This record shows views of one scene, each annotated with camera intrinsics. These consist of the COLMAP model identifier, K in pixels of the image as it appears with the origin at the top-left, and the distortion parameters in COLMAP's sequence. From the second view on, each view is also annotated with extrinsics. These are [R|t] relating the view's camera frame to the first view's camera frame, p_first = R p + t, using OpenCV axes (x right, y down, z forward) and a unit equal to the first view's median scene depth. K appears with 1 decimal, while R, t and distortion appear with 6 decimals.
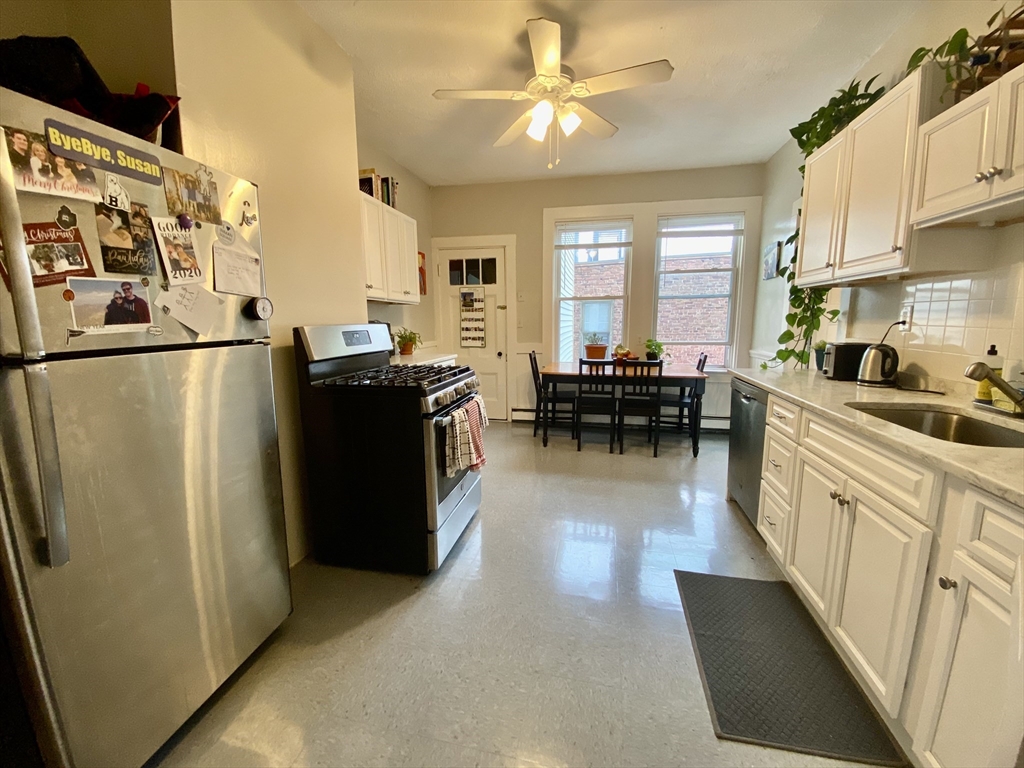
lens RADIAL K [[416.9, 0, 511.8], [0, 416.9, 383.7], [0, 0, 1]] dist [0.001296, -0.013058]
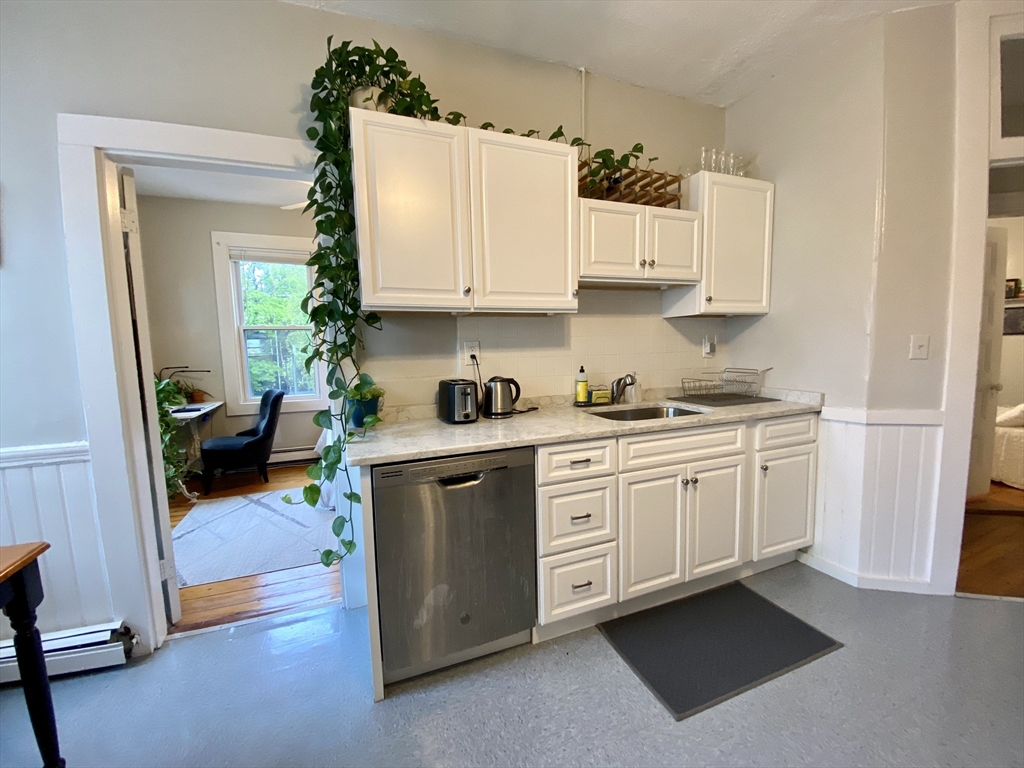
lens RADIAL K [[416.9, 0, 505.1], [0, 416.9, 389.4], [0, 0, 1]] dist [0.001296, -0.013058]
pose [[-0.541707, -0.059740, 0.838442, 0.007148], [0.155584, 0.973110, 0.169856, -0.385117], [-0.826043, 0.222460, -0.517846, 2.479356]]
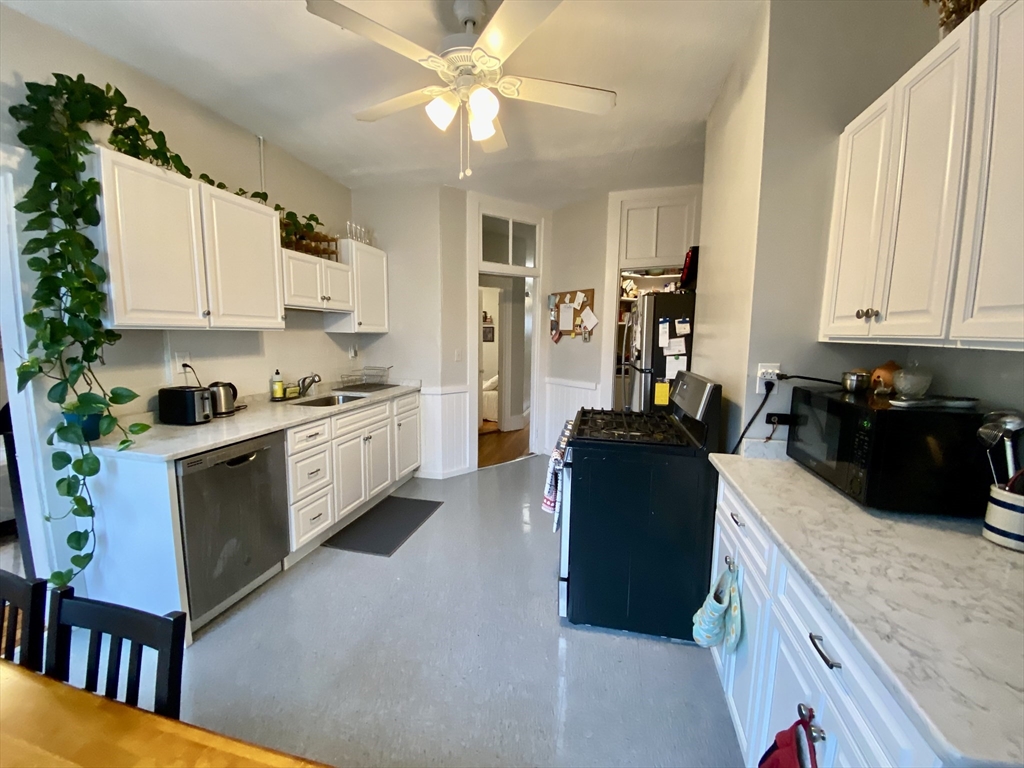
lens RADIAL K [[416.9, 0, 516.7], [0, 416.9, 387.8], [0, 0, 1]] dist [0.001296, -0.013058]
pose [[-0.999817, -0.007511, 0.017609, -0.048021], [-0.002390, 0.961596, 0.274457, -0.687255], [-0.018994, 0.274365, -0.961438, 3.551433]]
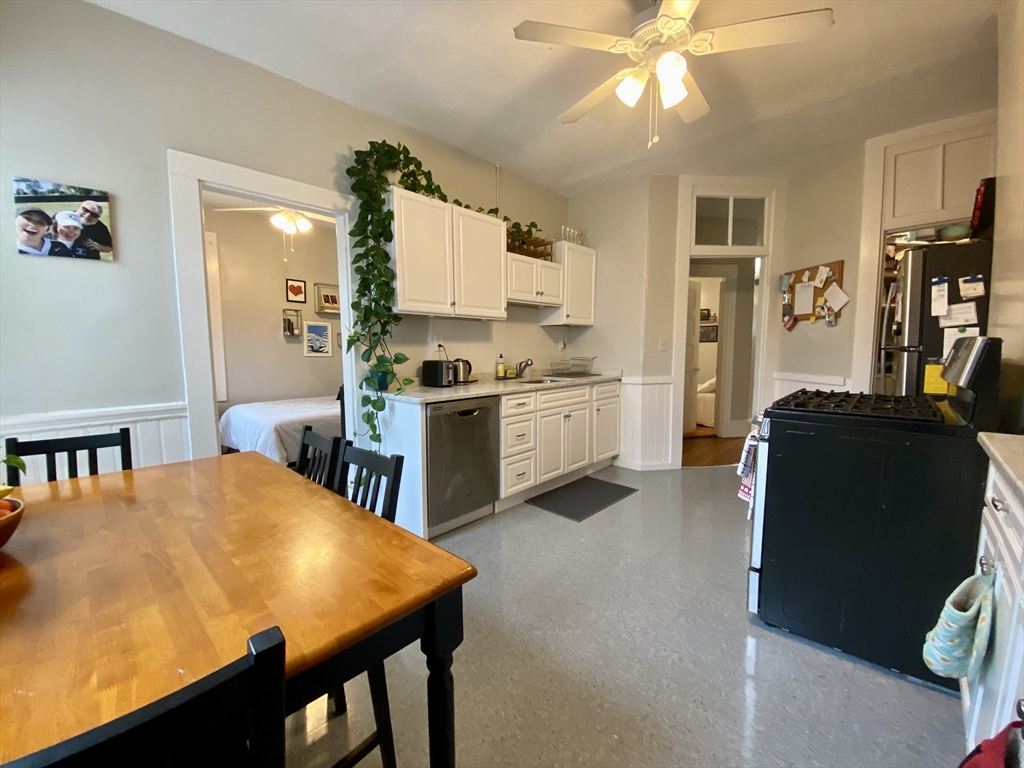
lens RADIAL K [[416.9, 0, 504.0], [0, 416.9, 391.4], [0, 0, 1]] dist [0.001296, -0.013058]
pose [[-0.842720, -0.041849, 0.536722, -0.230099], [0.094333, 0.970070, 0.223754, -0.515937], [-0.530022, 0.239193, -0.813550, 3.676124]]
